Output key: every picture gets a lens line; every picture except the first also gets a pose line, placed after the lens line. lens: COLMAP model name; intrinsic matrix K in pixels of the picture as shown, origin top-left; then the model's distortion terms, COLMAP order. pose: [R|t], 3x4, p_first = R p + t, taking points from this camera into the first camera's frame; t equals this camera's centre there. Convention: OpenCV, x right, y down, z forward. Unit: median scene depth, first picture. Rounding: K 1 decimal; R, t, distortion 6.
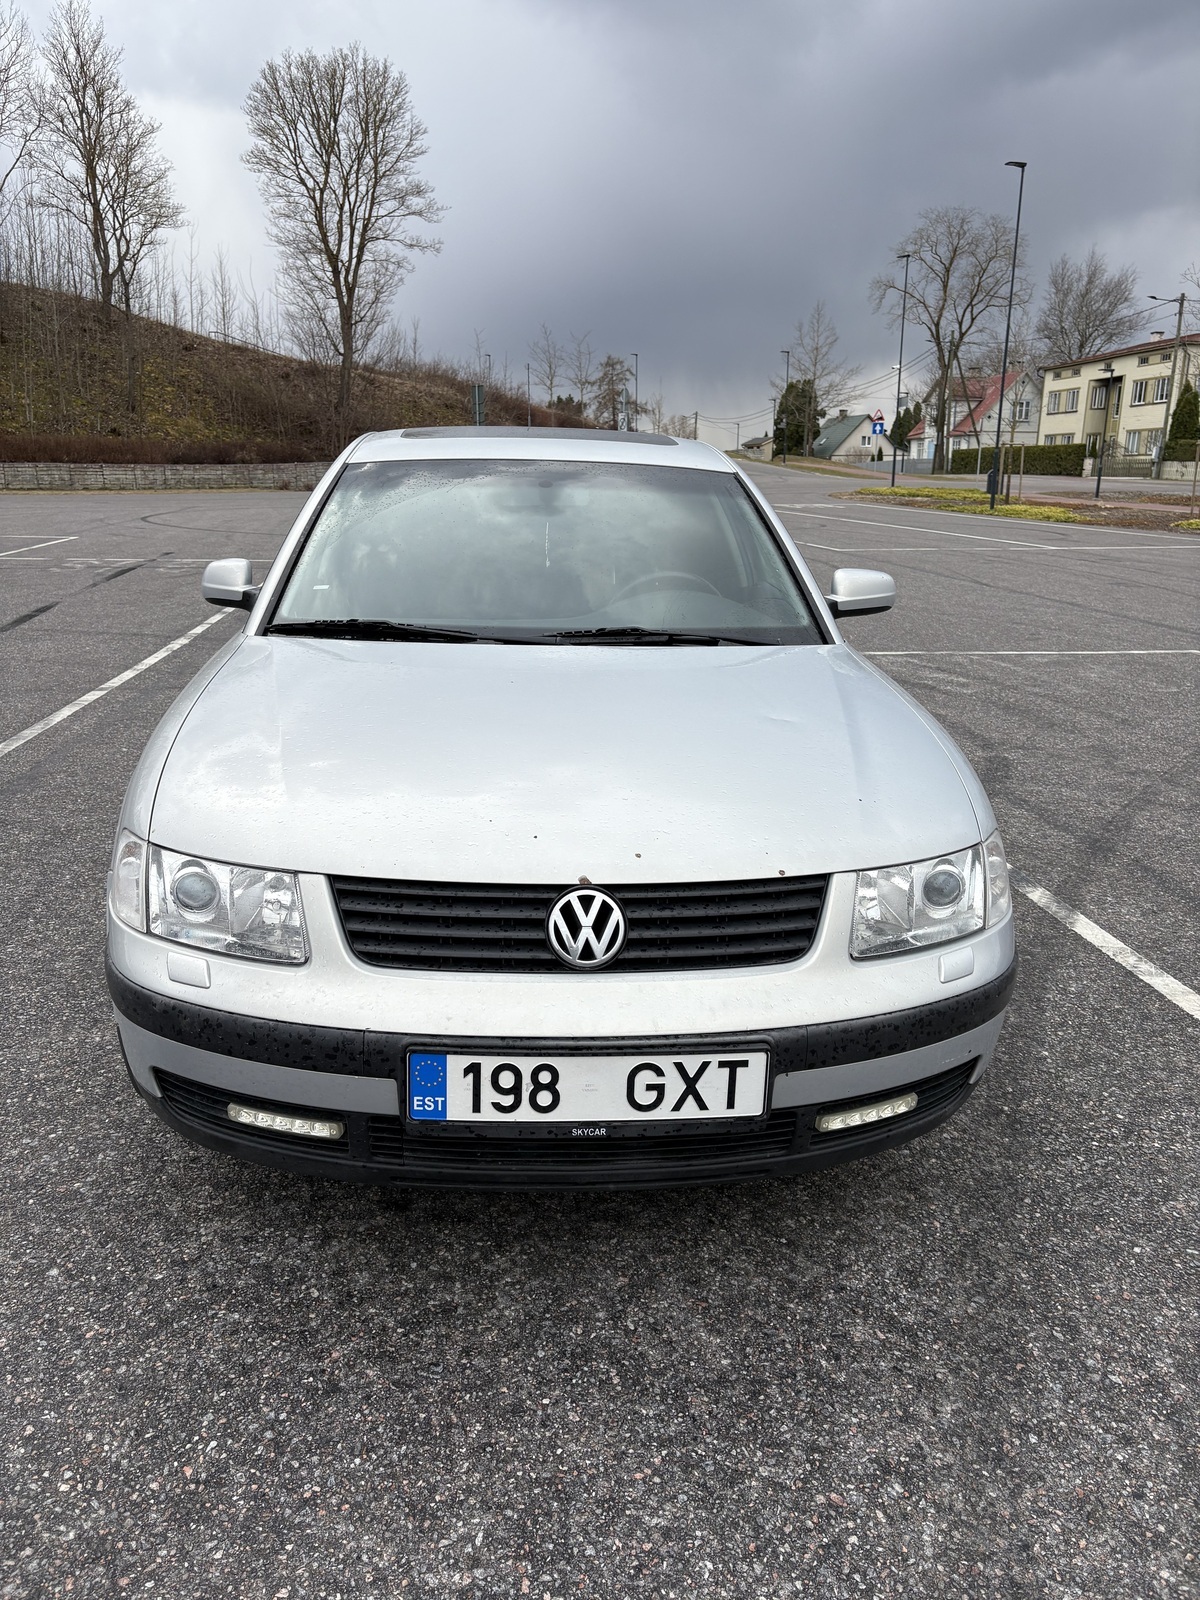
lens RADIAL K [[1204.9, 0, 596.1], [0, 1204.9, 790.8], [0, 0, 1]] dist [0.041739, -0.046587]
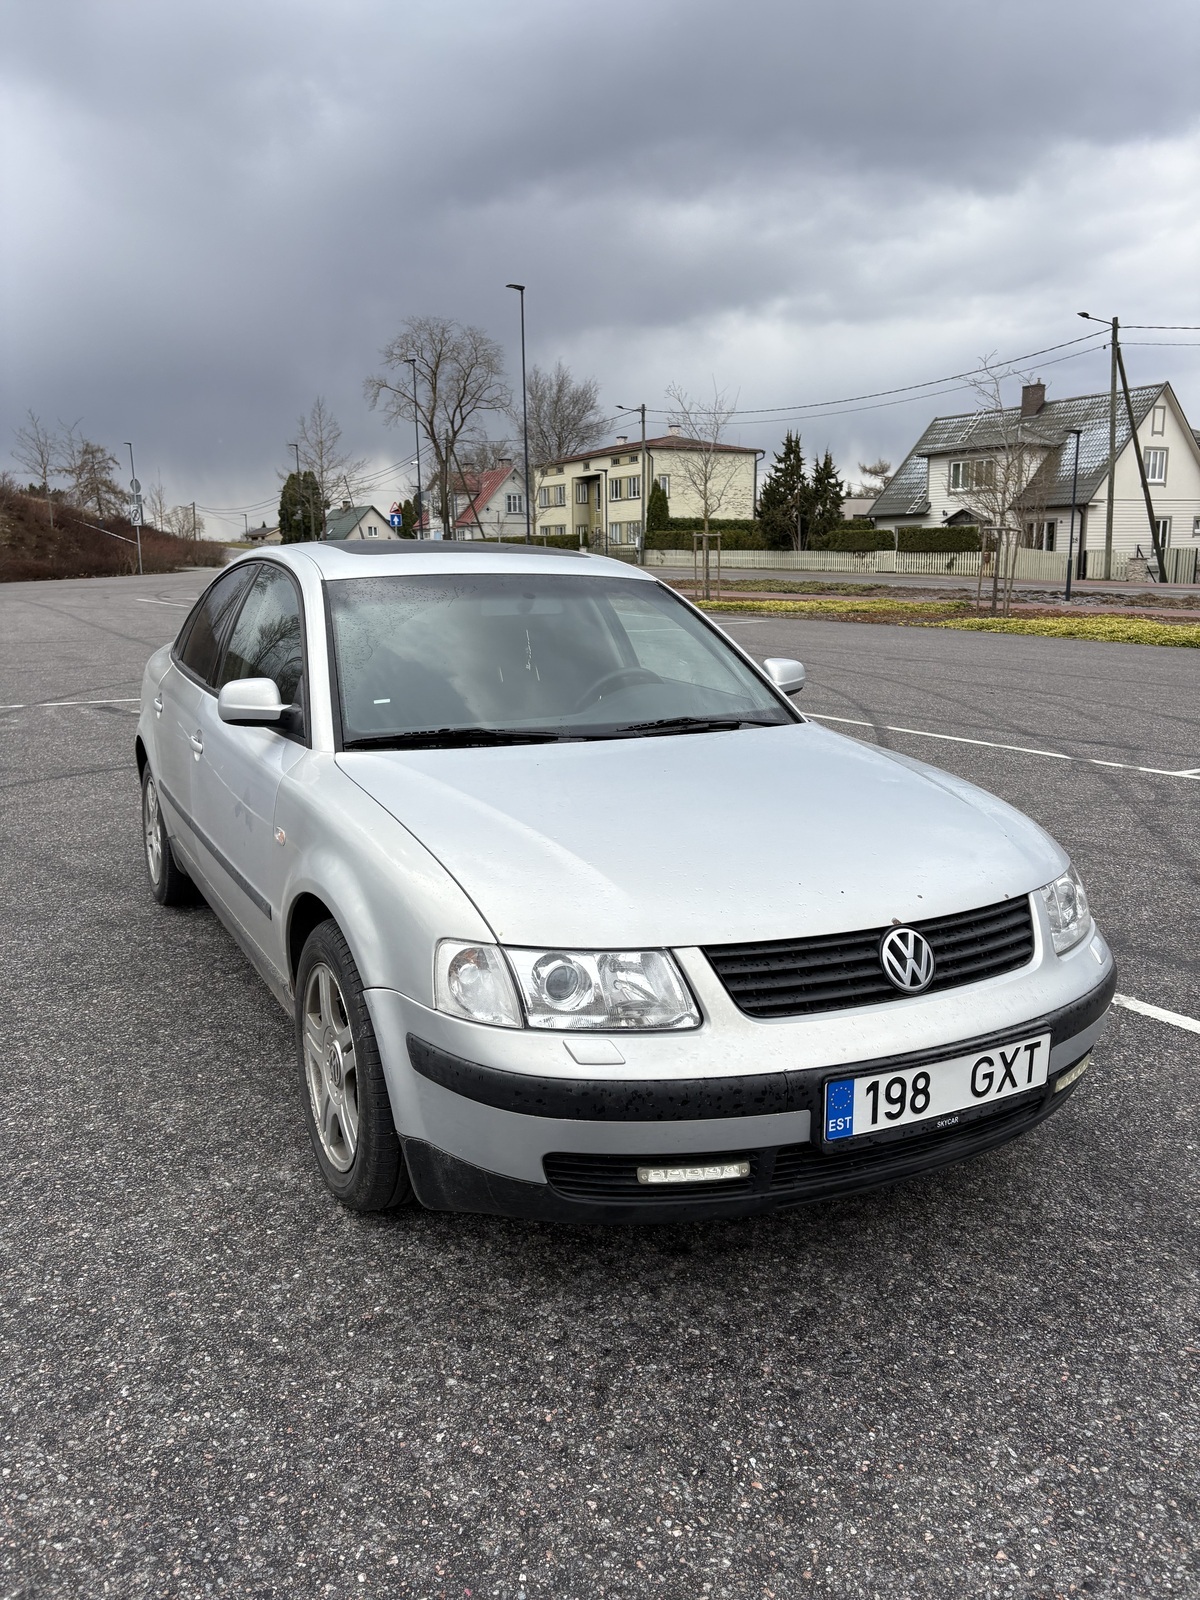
lens RADIAL K [[1204.9, 0, 605.7], [0, 1204.9, 794.1], [0, 0, 1]] dist [0.041739, -0.046587]
pose [[0.913928, -0.092295, 0.395243, -0.708053], [0.118179, 0.992121, -0.041592, -0.035446], [-0.388291, 0.084722, 0.917634, -0.022246]]
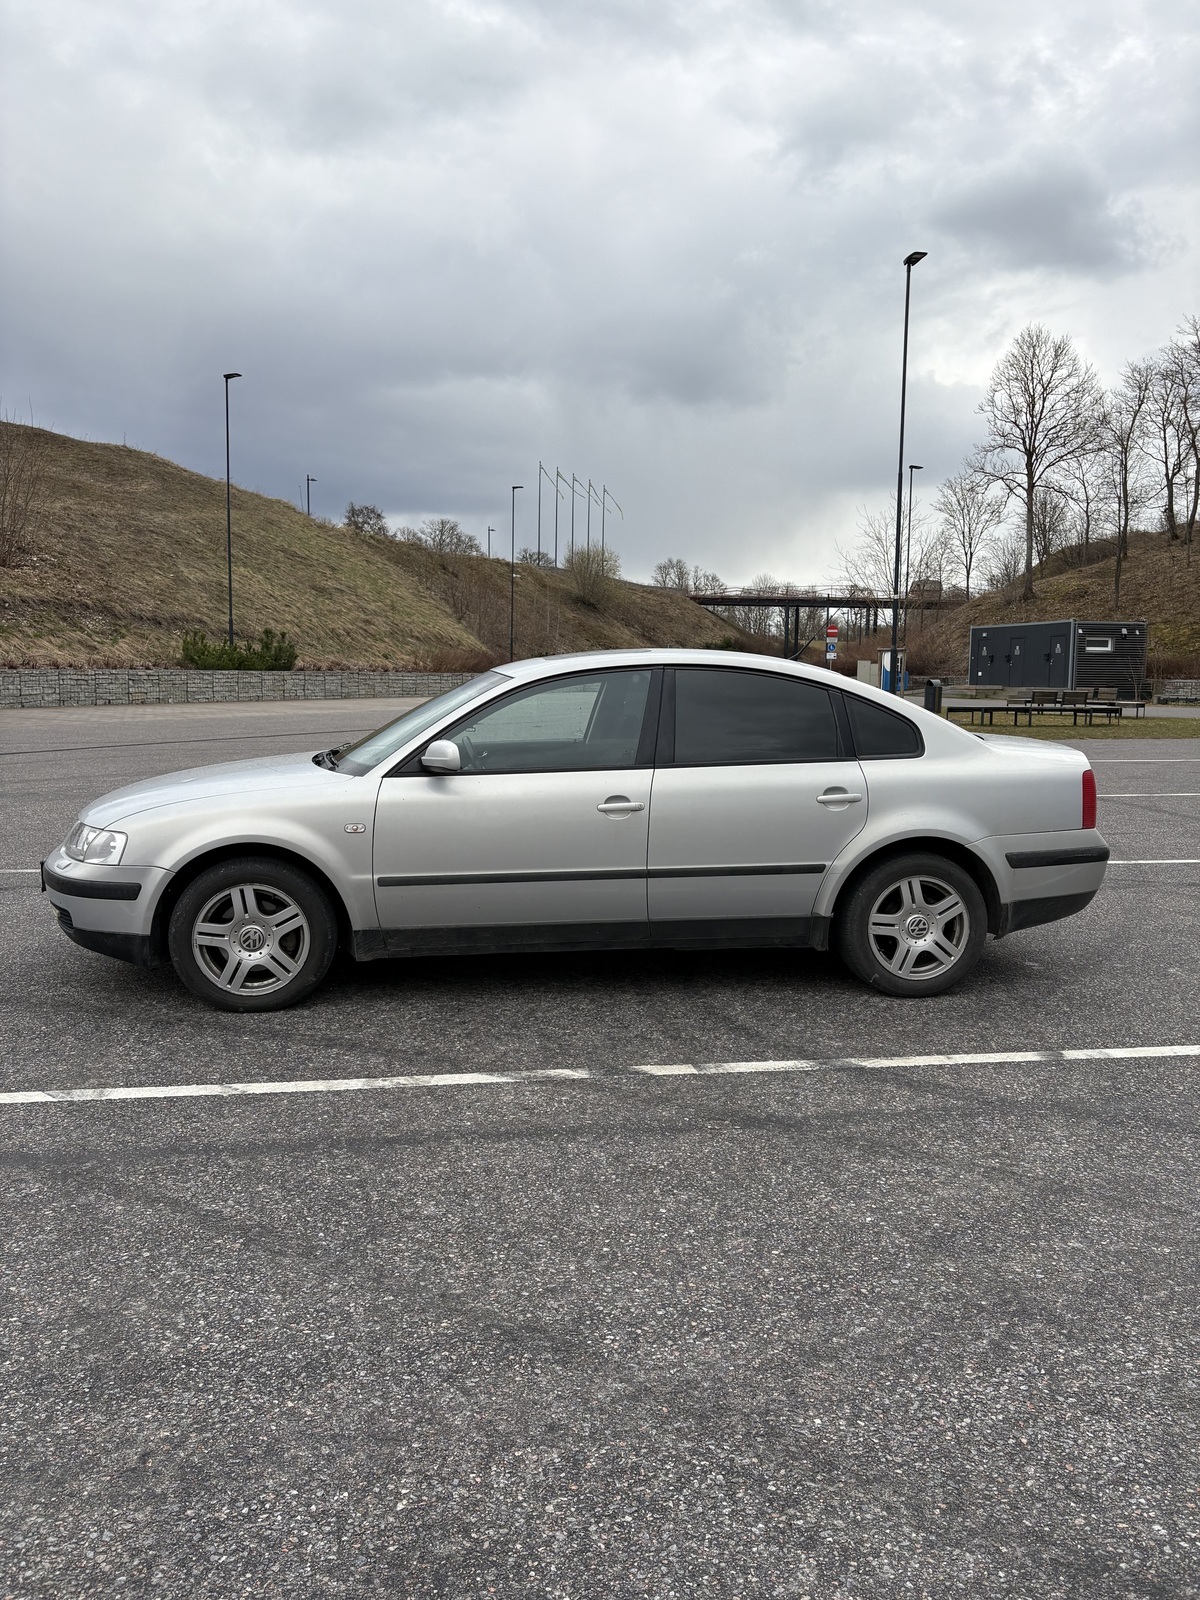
lens RADIAL K [[1204.9, 0, 591.5], [0, 1204.9, 805.2], [0, 0, 1]] dist [0.041739, -0.046587]
pose [[0.055427, 0.097679, -0.993673, 2.847437], [-0.261241, 0.961954, 0.079989, -0.460155], [0.963681, 0.255155, 0.078836, 1.841331]]
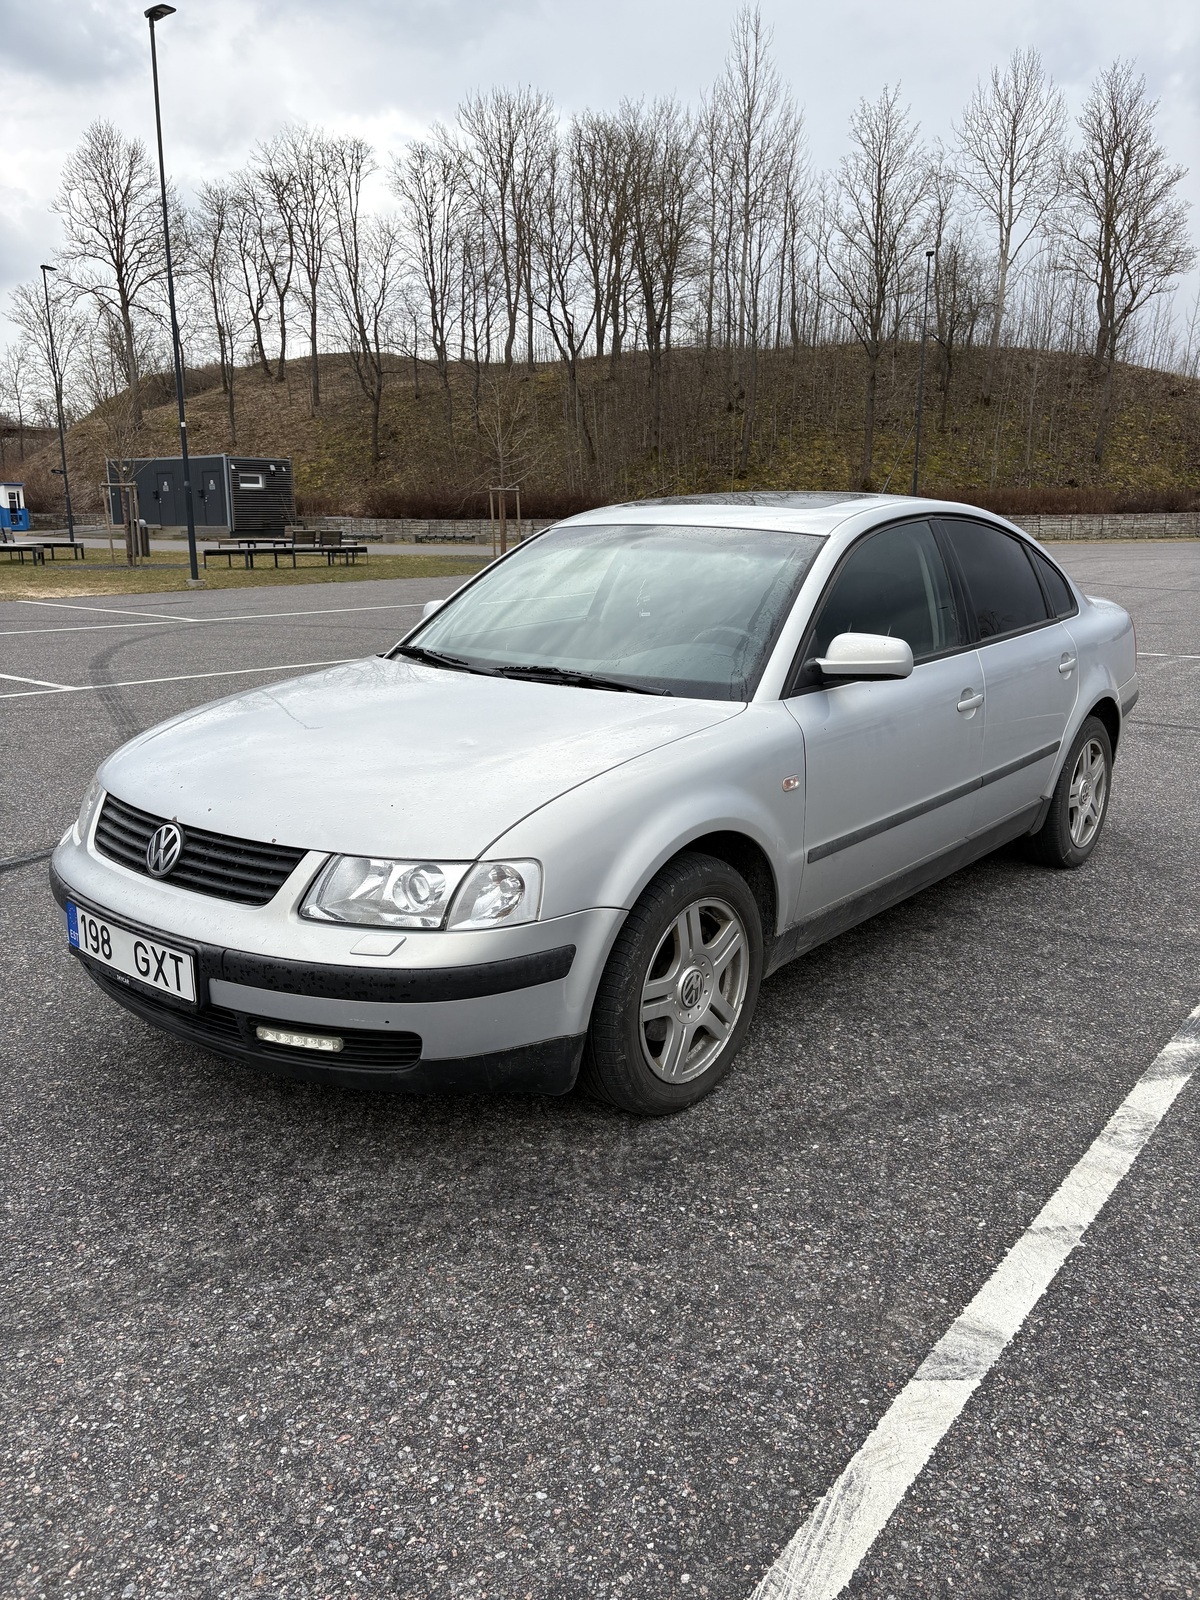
lens RADIAL K [[1204.9, 0, 602.1], [0, 1204.9, 802.2], [0, 0, 1]] dist [0.041739, -0.046587]
pose [[0.721504, 0.150882, -0.675771, 1.272682], [-0.170555, 0.984625, 0.037743, -0.083648], [0.671076, 0.088024, 0.736144, 0.248371]]
